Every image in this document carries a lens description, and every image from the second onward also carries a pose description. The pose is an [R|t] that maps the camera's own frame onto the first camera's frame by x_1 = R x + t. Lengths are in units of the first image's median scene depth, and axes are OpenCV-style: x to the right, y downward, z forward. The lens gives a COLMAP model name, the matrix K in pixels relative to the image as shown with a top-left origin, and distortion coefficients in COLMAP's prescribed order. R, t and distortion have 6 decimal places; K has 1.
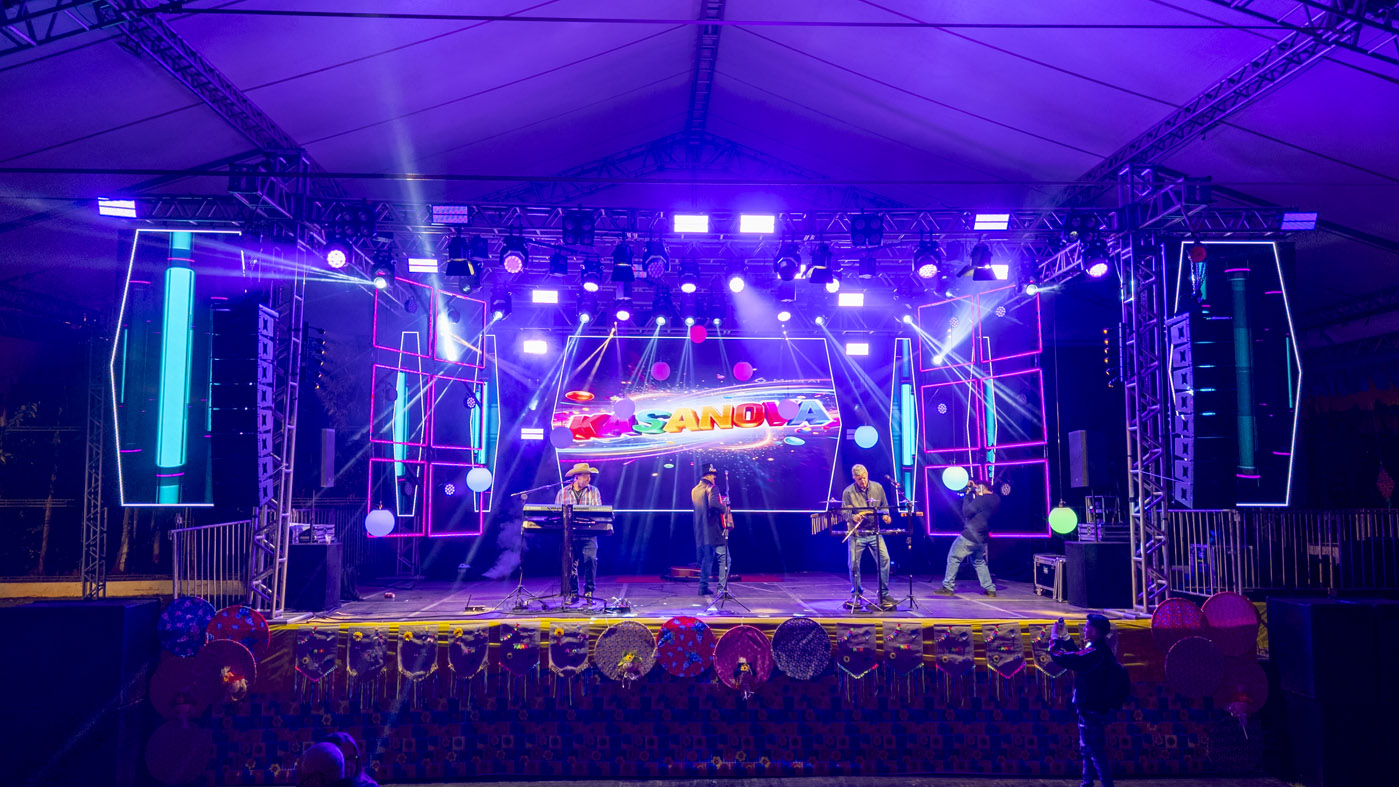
lens RADIAL K [[1025.3, 0, 694.4], [0, 1025.3, 387.4], [0, 0, 1]] dist [0.063332, -0.062033]
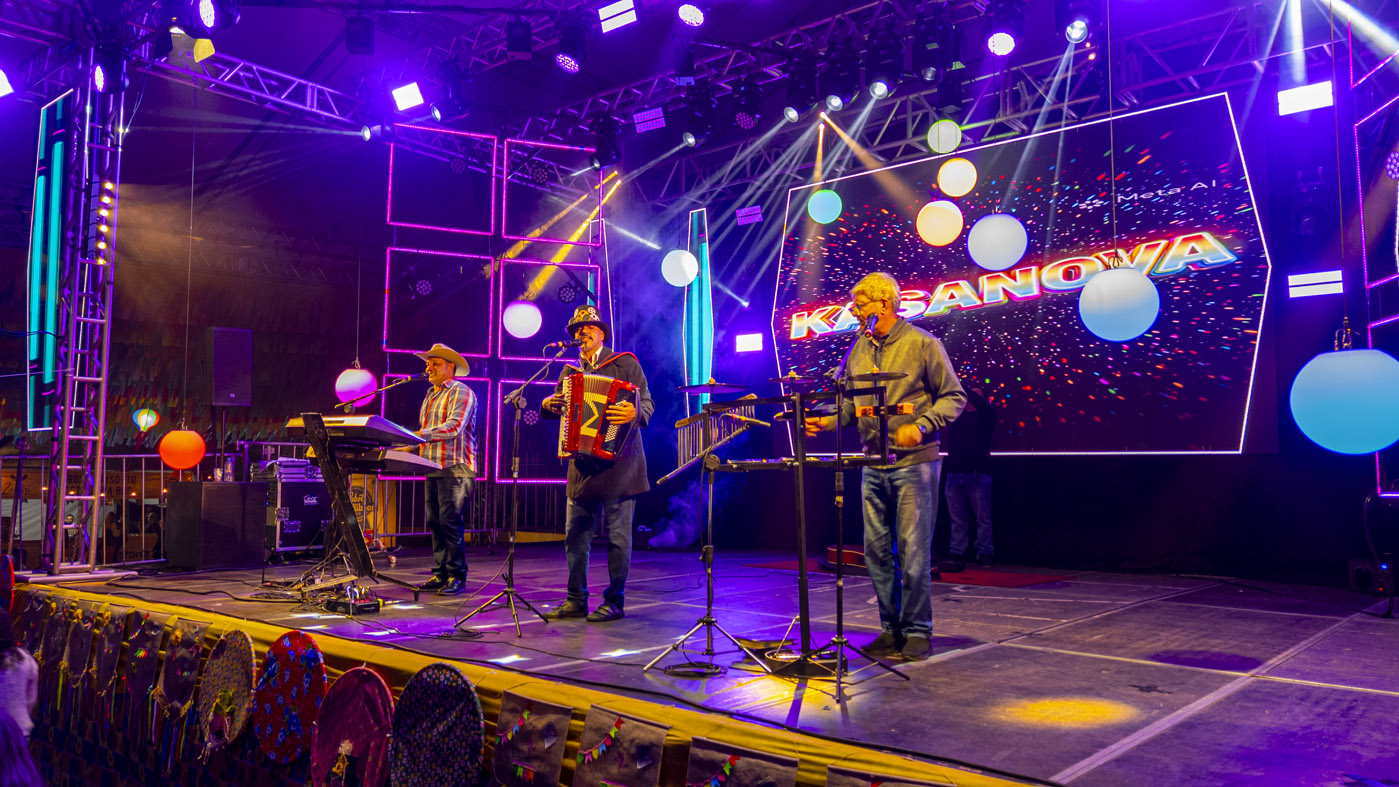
lens RADIAL K [[1025.3, 0, 693.8], [0, 1025.3, 397.2], [0, 0, 1]] dist [0.063332, -0.062033]
pose [[0.725791, -0.050842, -0.686034, 0.451067], [0.069222, 0.997601, -0.000698, 0.129011], [0.684424, -0.046982, 0.727569, 0.785454]]
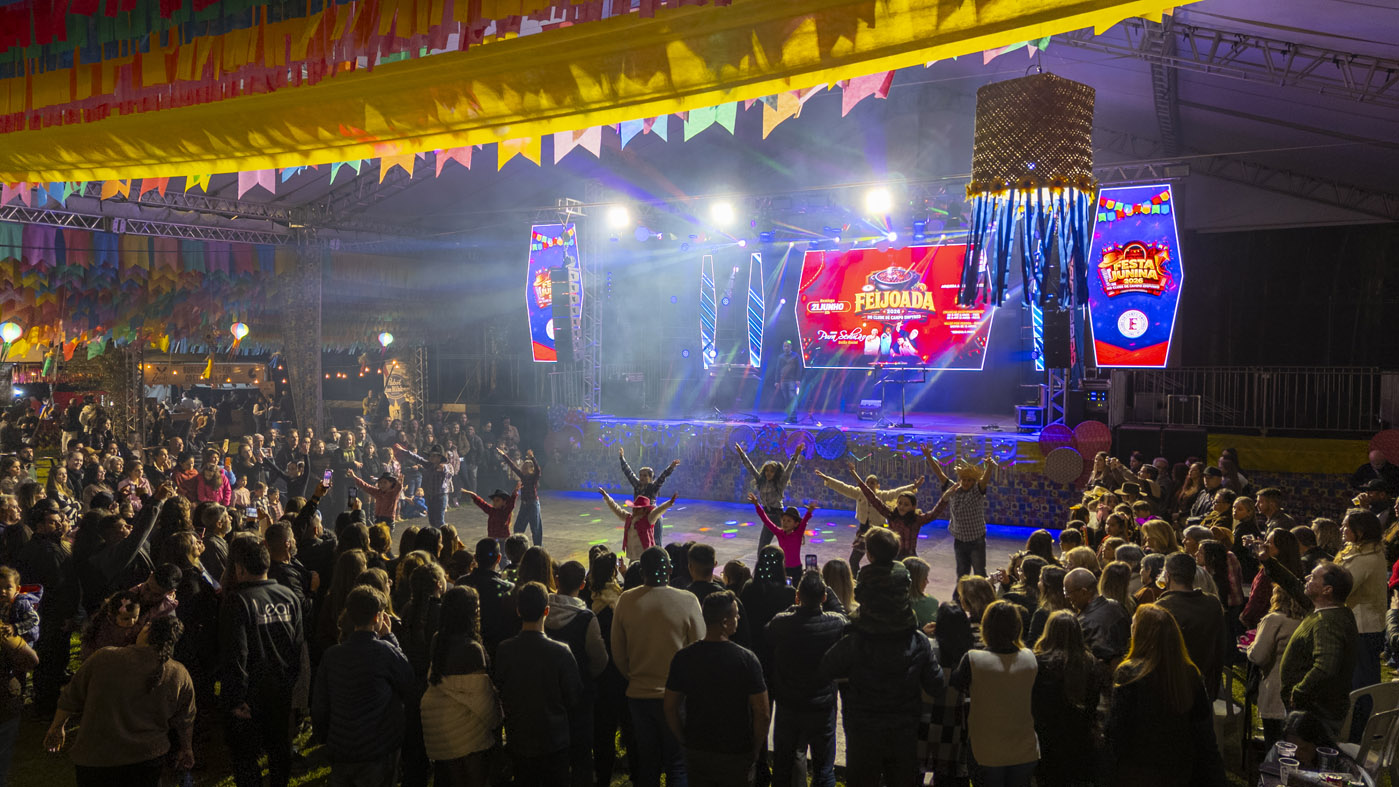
lens RADIAL K [[1025.3, 0, 694.9], [0, 1025.3, 383.7], [0, 0, 1]] dist [0.063332, -0.062033]
pose [[0.871236, 0.018054, -0.490533, 0.775137], [0.039533, 0.993496, 0.106780, -0.051696], [0.489270, -0.112423, 0.864856, -0.661862]]
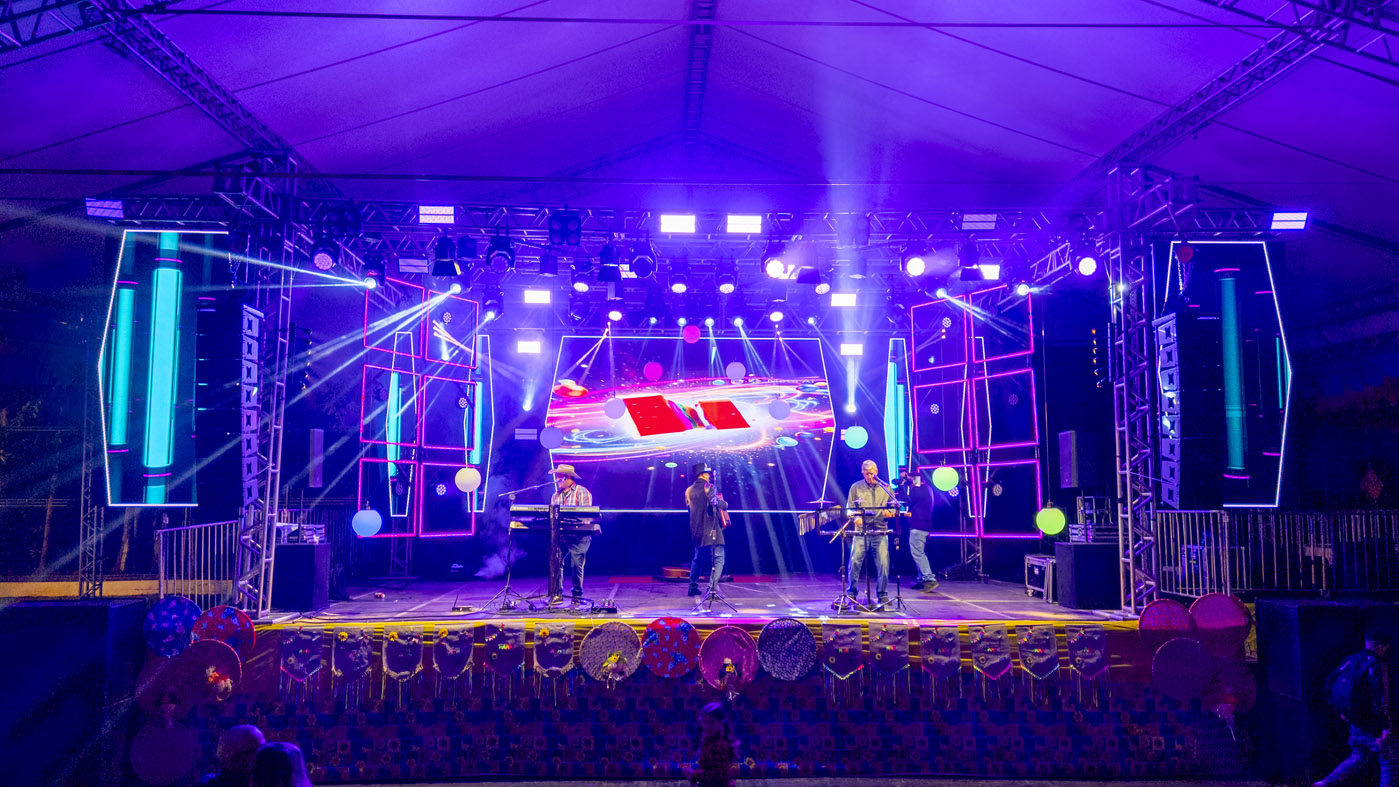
lens RADIAL K [[1025.3, 0, 694.4], [0, 1025.3, 387.2], [0, 0, 1]] dist [0.063332, -0.062033]
pose [[0.999980, 0.000207, -0.006370, 0.020491], [-0.000209, 1.000000, -0.000313, -0.000104], [0.006369, 0.000314, 0.999980, 0.001434]]
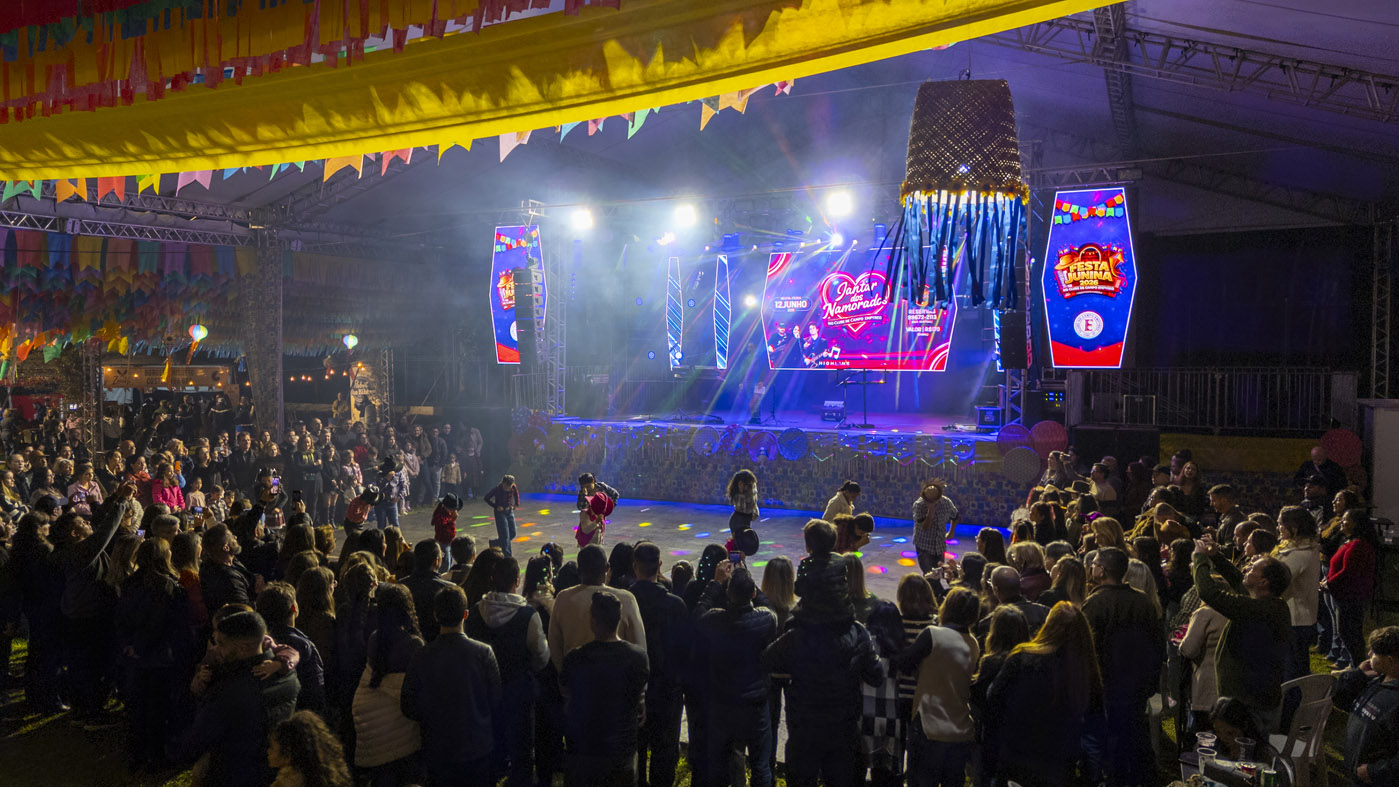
lens RADIAL K [[1025.3, 0, 694.1], [0, 1025.3, 384.9], [0, 0, 1]] dist [0.063332, -0.062033]
pose [[0.883006, 0.015489, -0.469106, 0.794685], [0.039342, 0.993496, 0.106857, -0.050197], [0.467710, -0.112811, 0.876653, -0.656792]]
